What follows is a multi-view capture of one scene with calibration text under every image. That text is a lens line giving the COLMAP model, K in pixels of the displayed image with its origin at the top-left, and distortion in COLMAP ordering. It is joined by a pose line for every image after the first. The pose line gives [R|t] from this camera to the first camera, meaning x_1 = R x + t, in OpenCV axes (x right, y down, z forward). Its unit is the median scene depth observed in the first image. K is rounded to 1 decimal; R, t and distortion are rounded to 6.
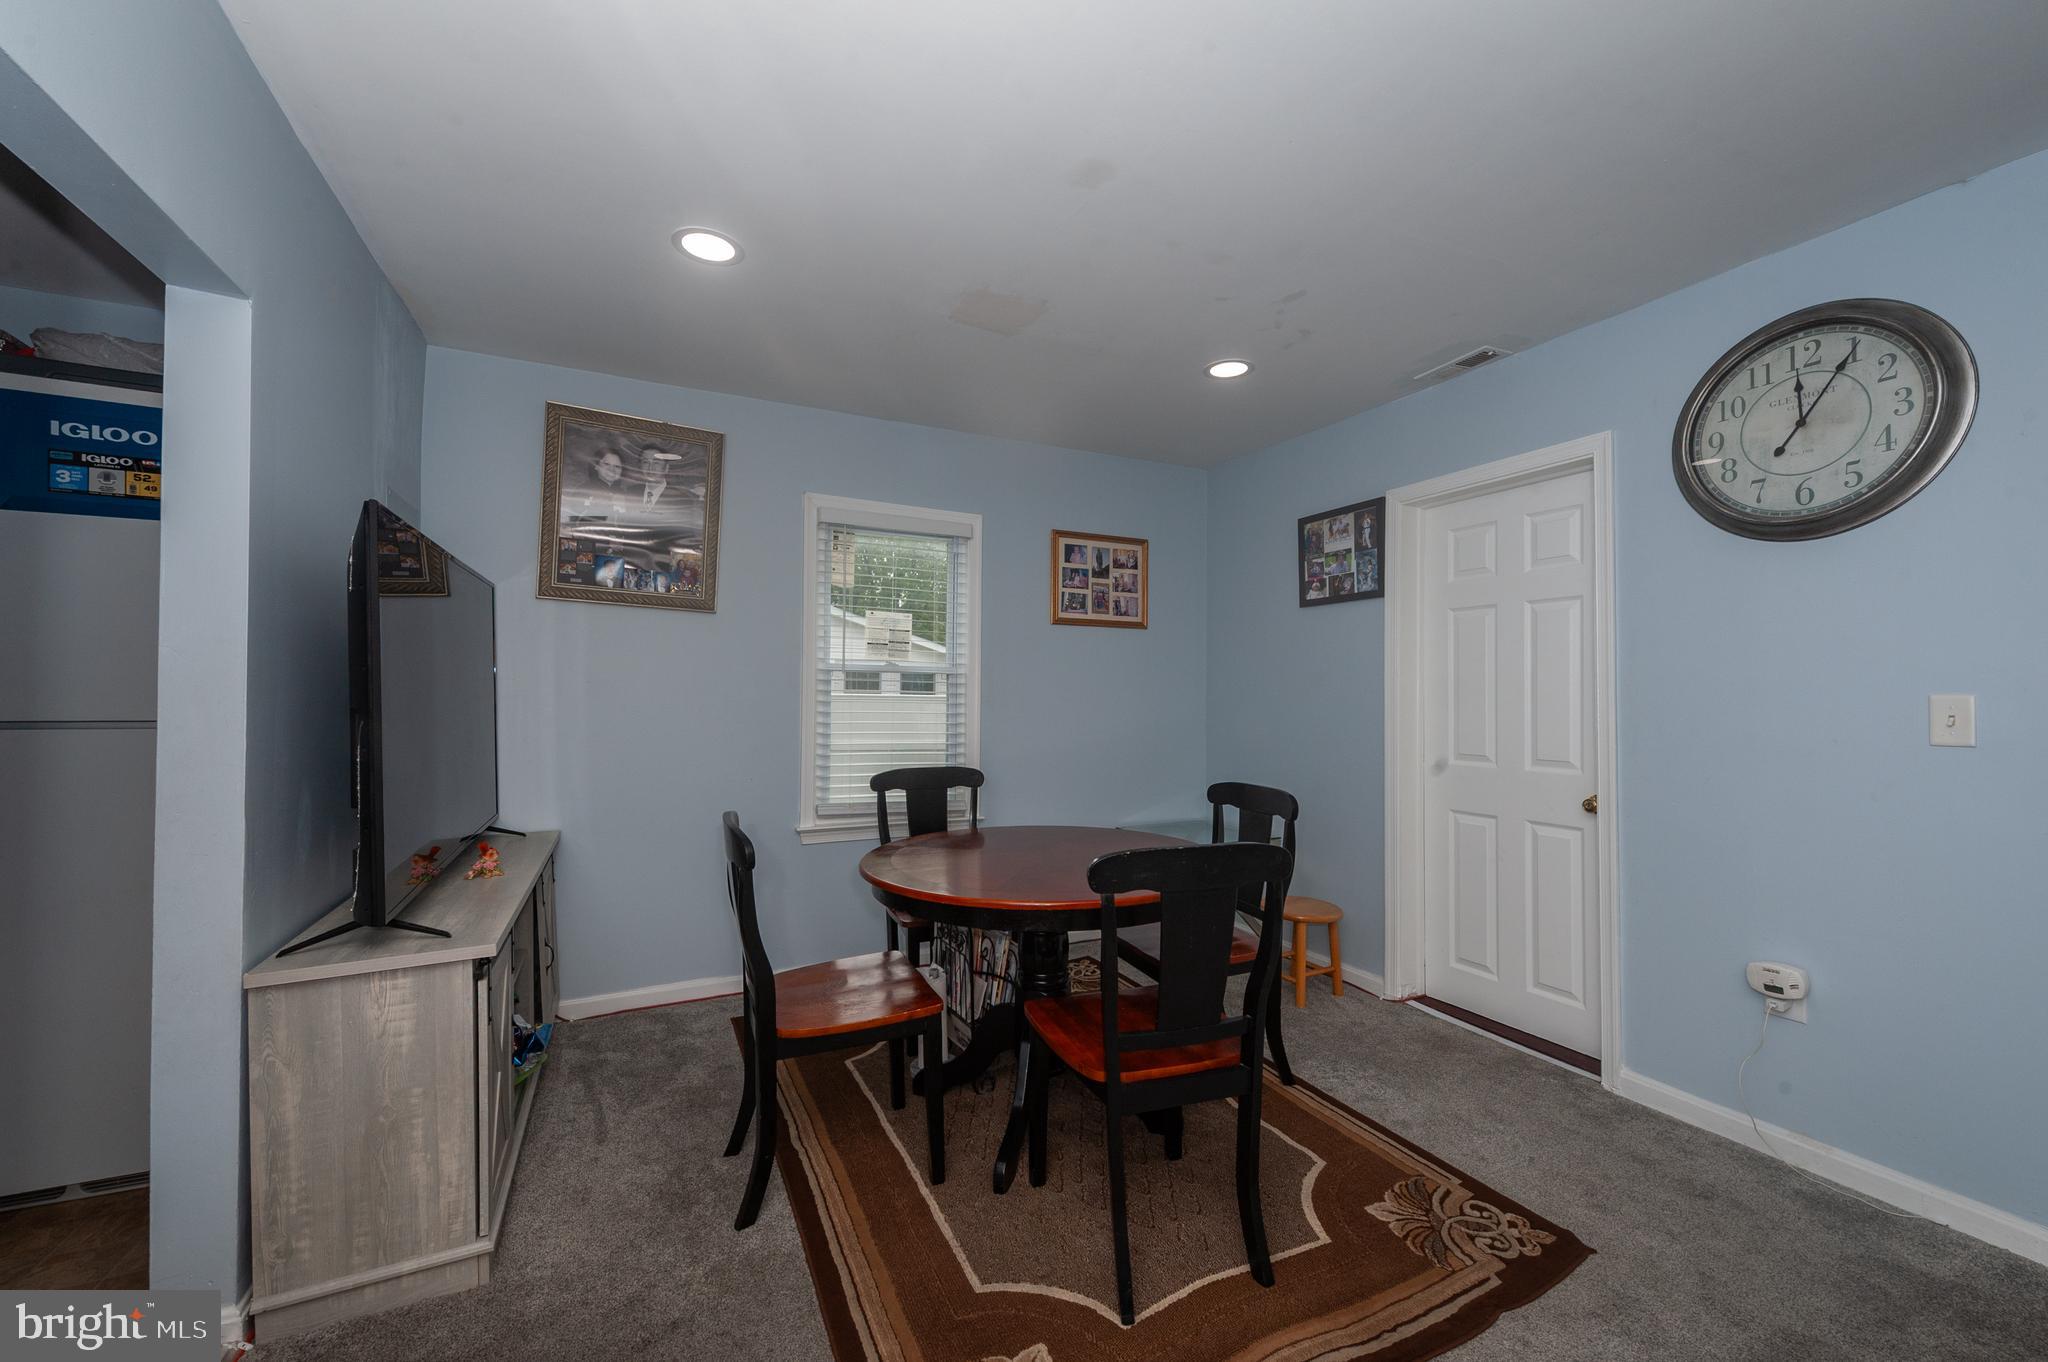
lens RADIAL K [[803.4, 0, 1054.3], [0, 803.4, 684.2], [0, 0, 1]] dist [0.000369, 0.000070]
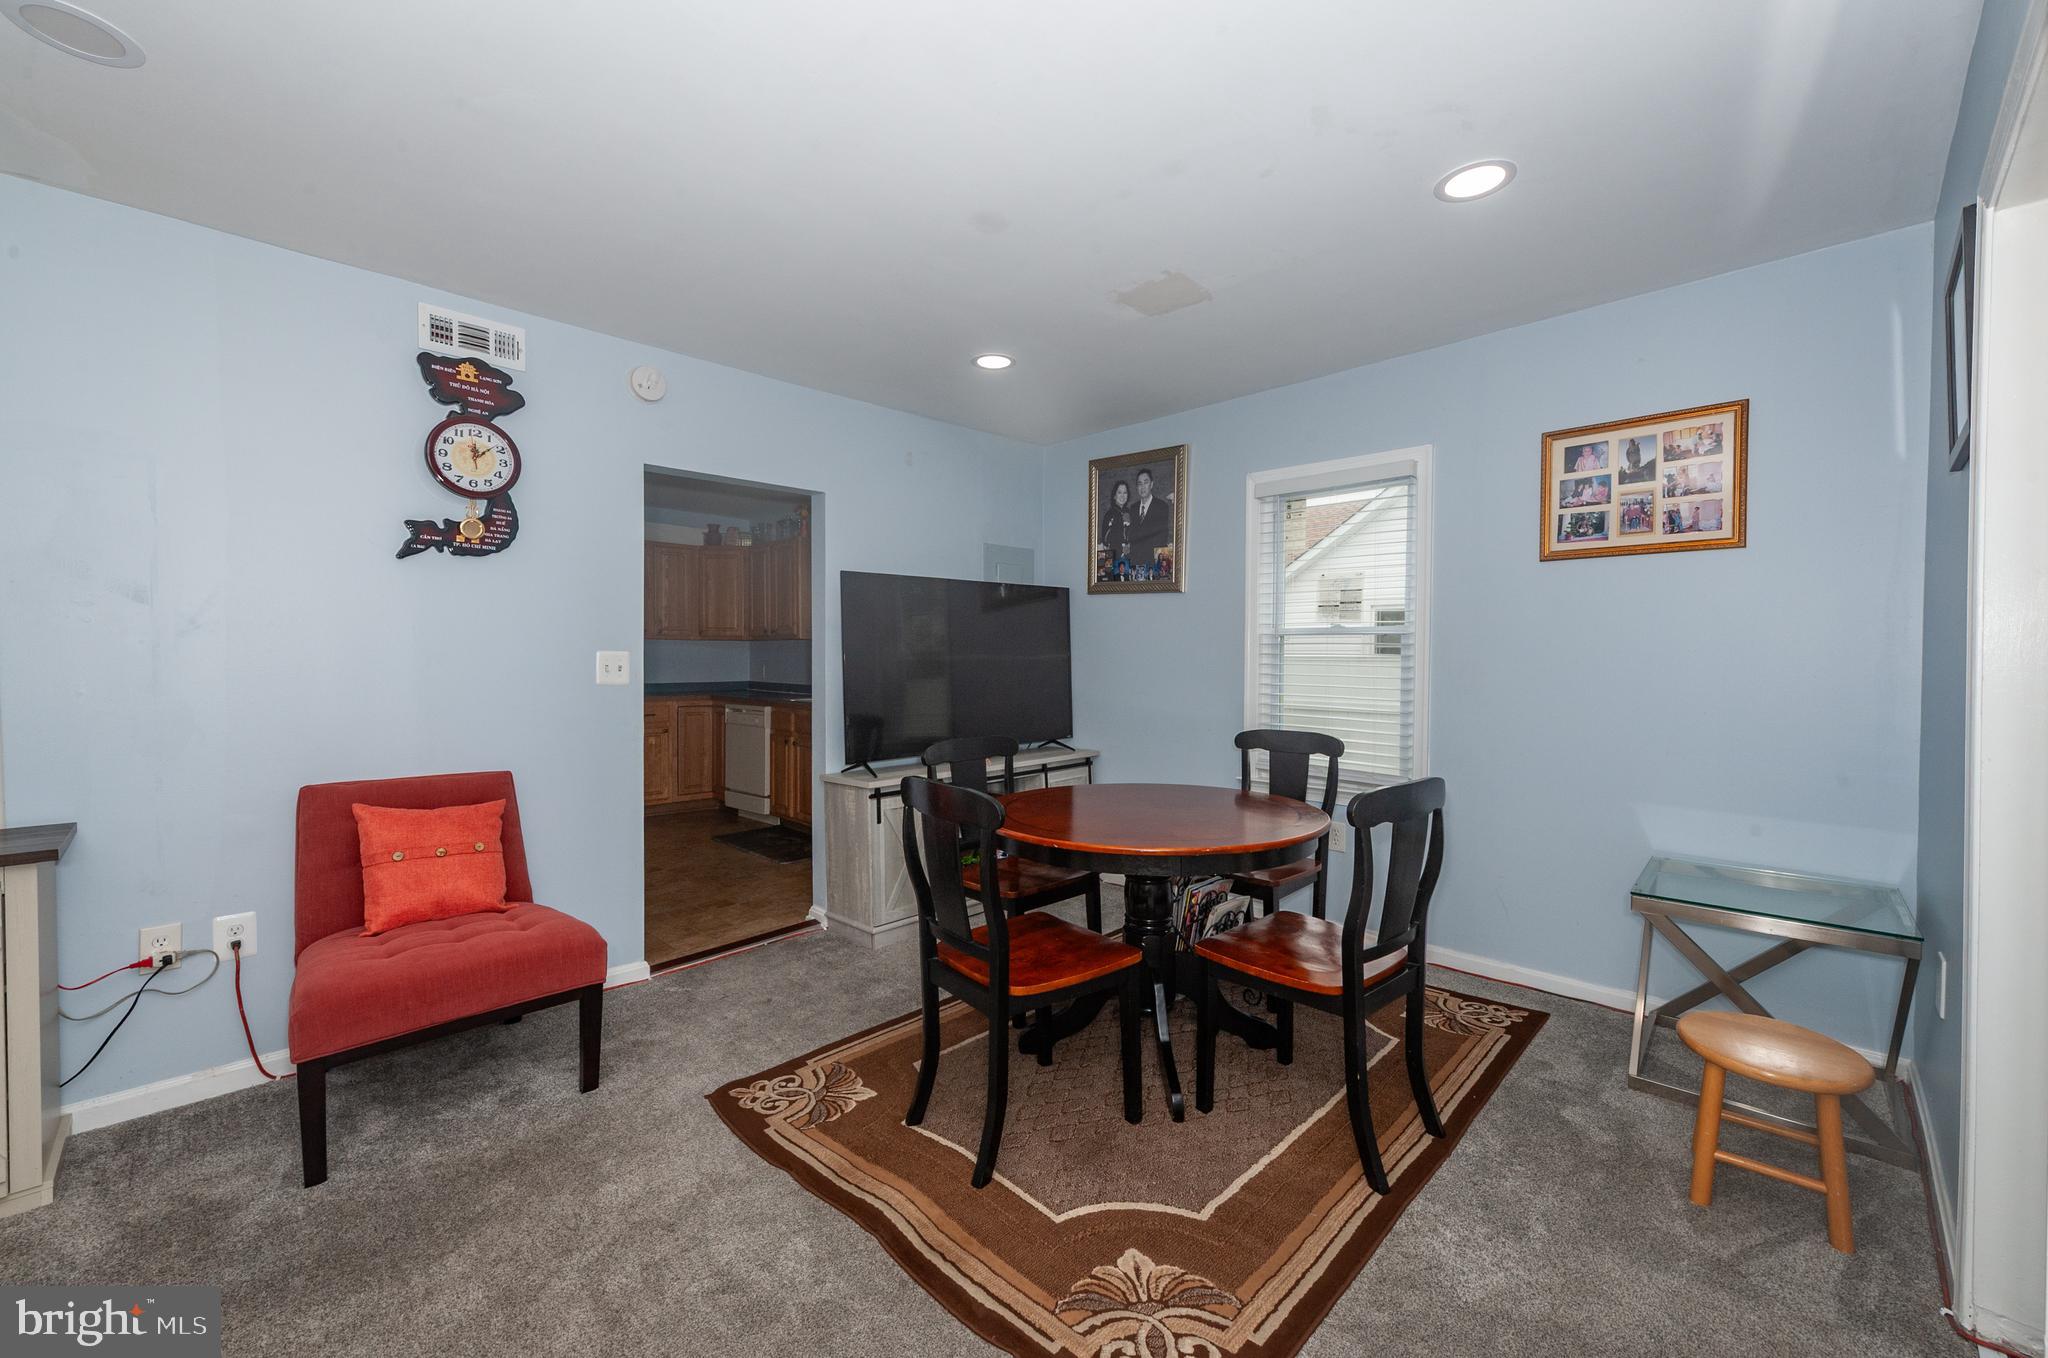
lens RADIAL K [[827.2, 0, 1028.6], [0, 827.2, 681.0], [0, 0, 1]] dist [0.018507, -0.006781]
pose [[0.318085, 0.019949, -0.947852, 0.568830], [0.011515, 0.999624, 0.024903, 0.010655], [0.947992, -0.018836, 0.317736, 0.299647]]
